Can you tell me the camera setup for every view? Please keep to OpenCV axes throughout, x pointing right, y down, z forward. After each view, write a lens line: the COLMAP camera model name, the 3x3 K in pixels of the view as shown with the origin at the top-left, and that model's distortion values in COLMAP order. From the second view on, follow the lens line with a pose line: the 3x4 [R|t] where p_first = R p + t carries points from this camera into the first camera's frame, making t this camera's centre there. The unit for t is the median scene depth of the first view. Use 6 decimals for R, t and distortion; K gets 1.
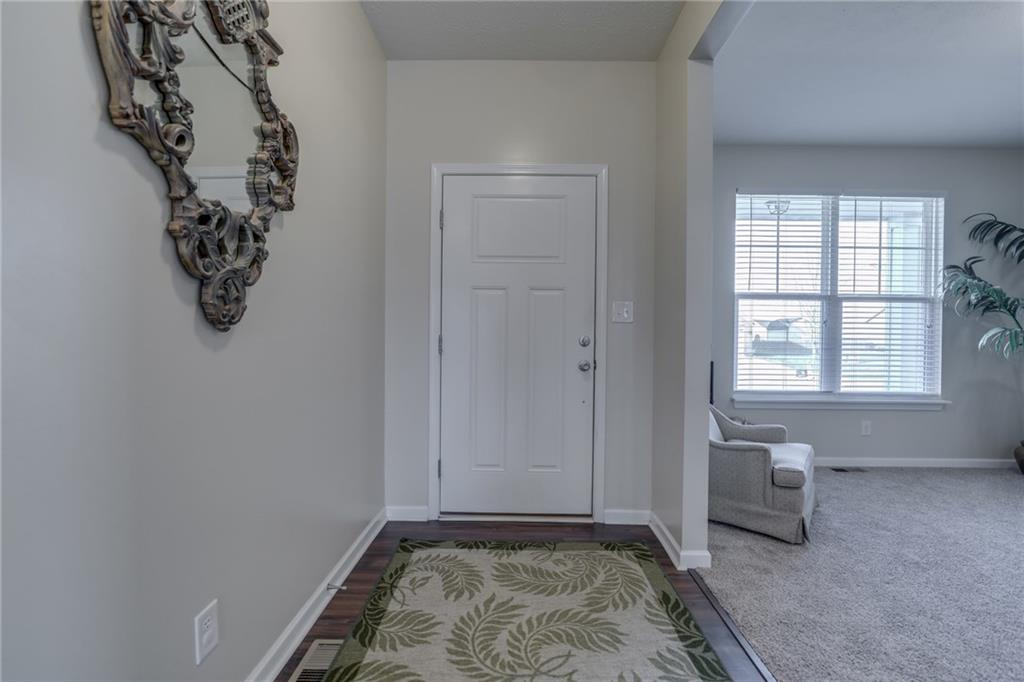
lens RADIAL K [[465.6, 0, 514.5], [0, 465.6, 335.8], [0, 0, 1]] dist [-0.008770, 0.003196]
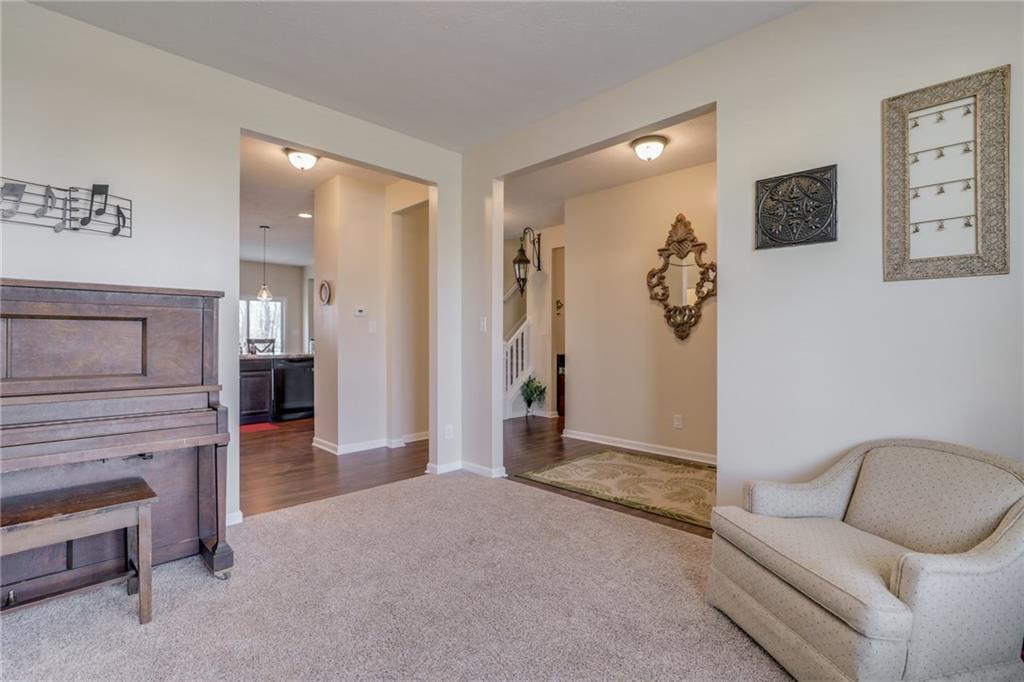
lens RADIAL K [[465.6, 0, 511.0], [0, 465.6, 340.8], [0, 0, 1]] dist [-0.008770, 0.003196]
pose [[-0.701941, -0.007922, -0.712191, 0.828251], [-0.016272, 0.999856, 0.004916, -0.000669], [0.712049, 0.015040, -0.701969, 0.751506]]
